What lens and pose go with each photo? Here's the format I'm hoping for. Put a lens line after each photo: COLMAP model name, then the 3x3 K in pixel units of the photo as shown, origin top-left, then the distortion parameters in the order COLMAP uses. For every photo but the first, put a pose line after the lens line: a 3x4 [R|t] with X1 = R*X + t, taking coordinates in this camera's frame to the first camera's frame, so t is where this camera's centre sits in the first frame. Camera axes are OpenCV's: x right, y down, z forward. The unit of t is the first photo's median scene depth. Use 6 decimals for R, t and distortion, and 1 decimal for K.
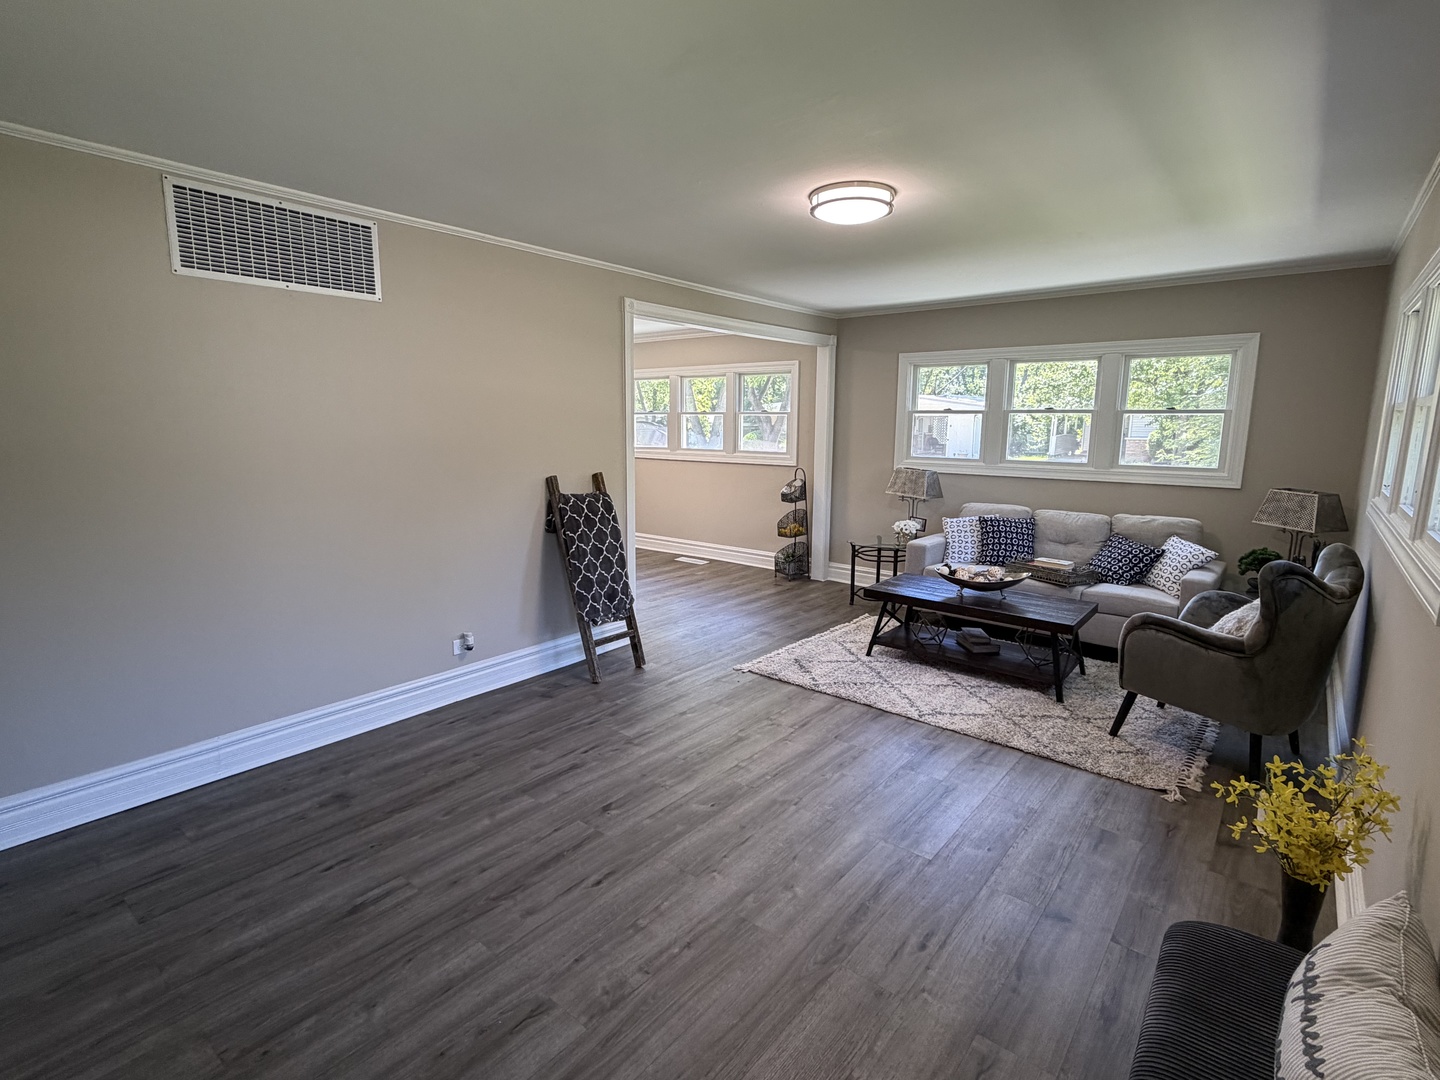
lens RADIAL K [[710.6, 0, 720.0], [0, 710.6, 540.0], [0, 0, 1]] dist [-0.002921, -0.000138]
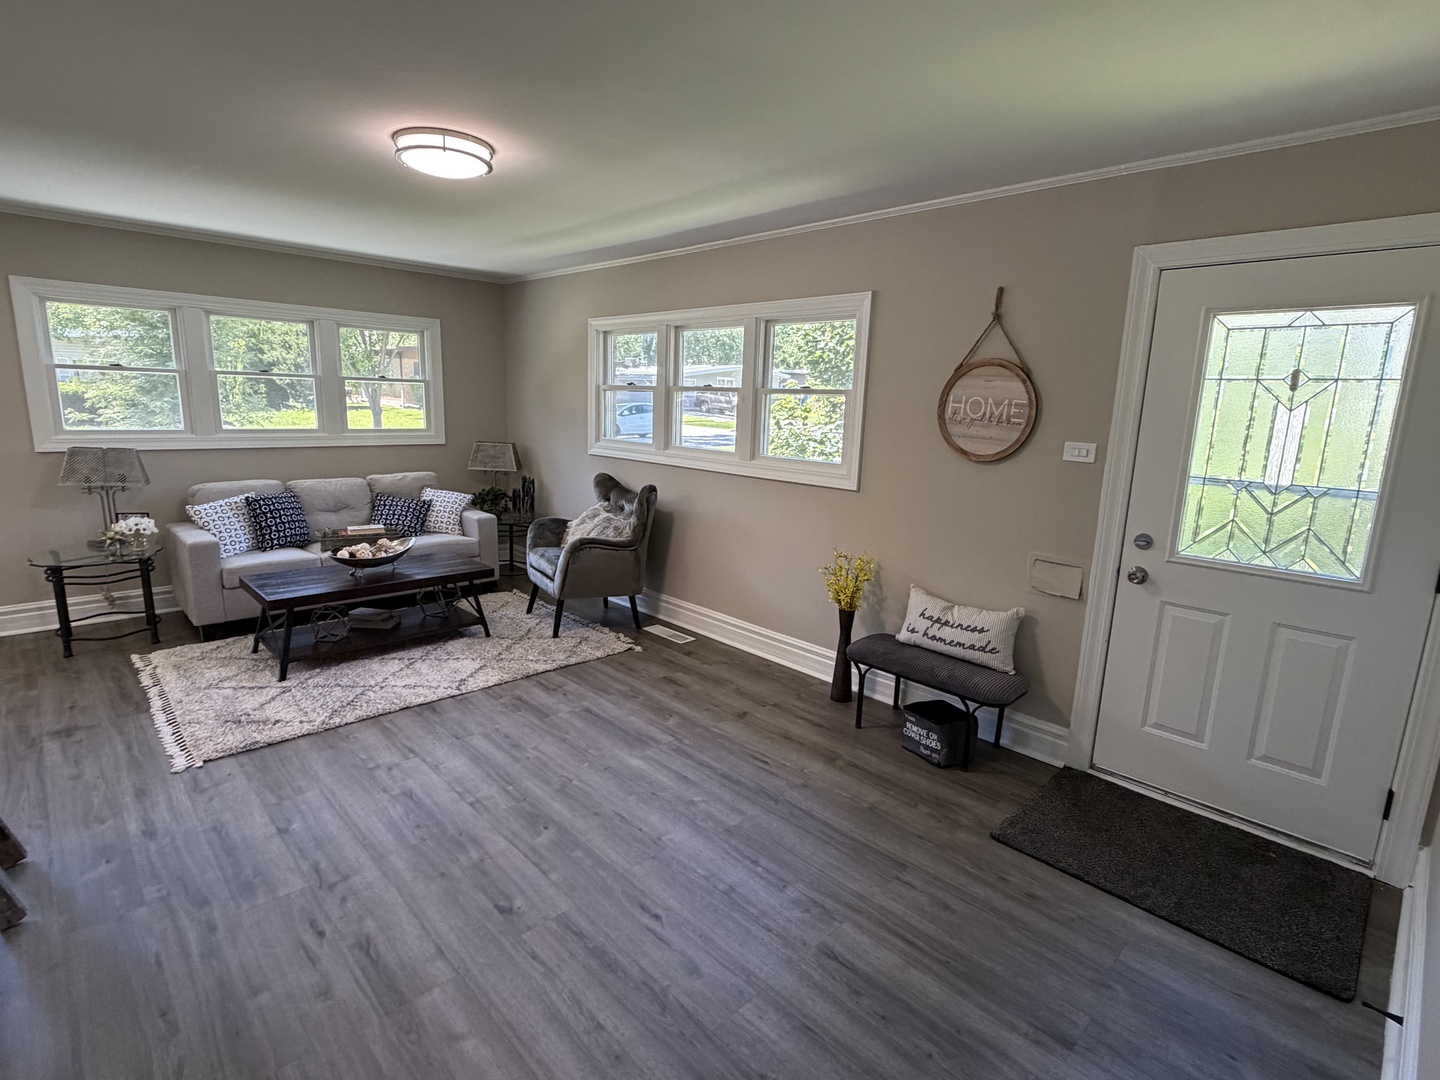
lens RADIAL K [[710.6, 0, 720.0], [0, 710.6, 540.0], [0, 0, 1]] dist [-0.002921, -0.000138]
pose [[0.112270, -0.198731, 0.973602, -0.638946], [0.132081, 0.974087, 0.183599, -0.098695], [-0.984860, 0.107981, 0.135610, 0.495545]]
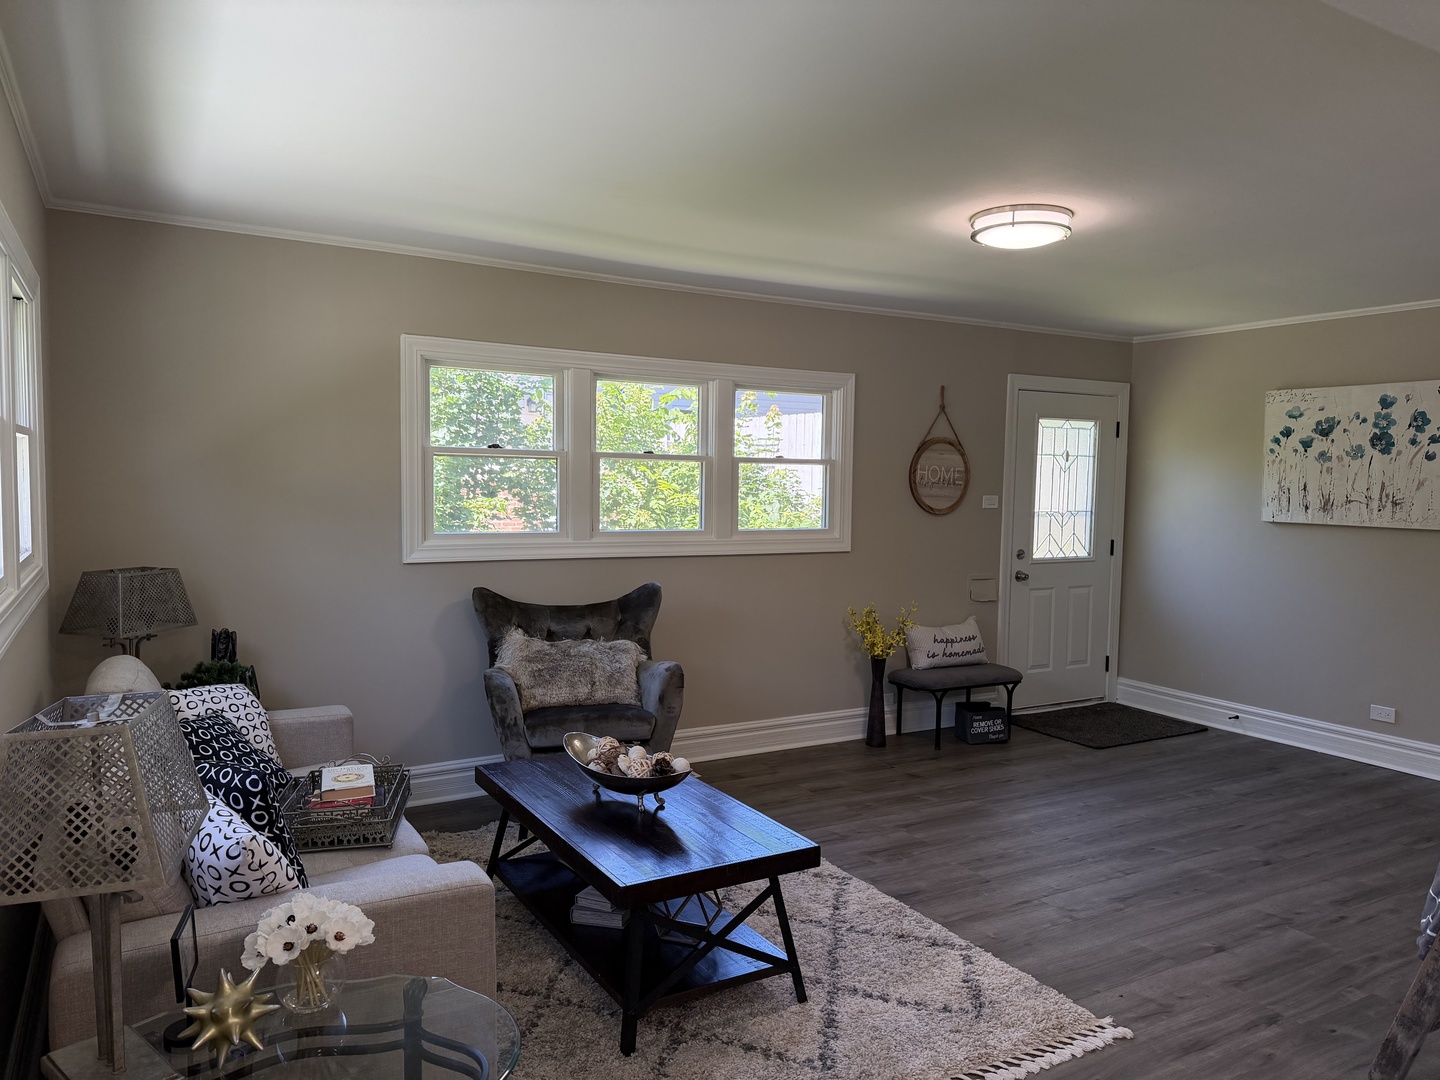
lens RADIAL K [[1003.3, 0, 726.6], [0, 1003.3, 532.8], [0, 0, 1]] dist [0.099955, -0.130604]
pose [[-0.937100, -0.045251, 0.346114, 0.062283], [0.030038, 0.977429, 0.209116, -0.323974], [-0.347765, 0.206359, -0.914590, 1.986791]]
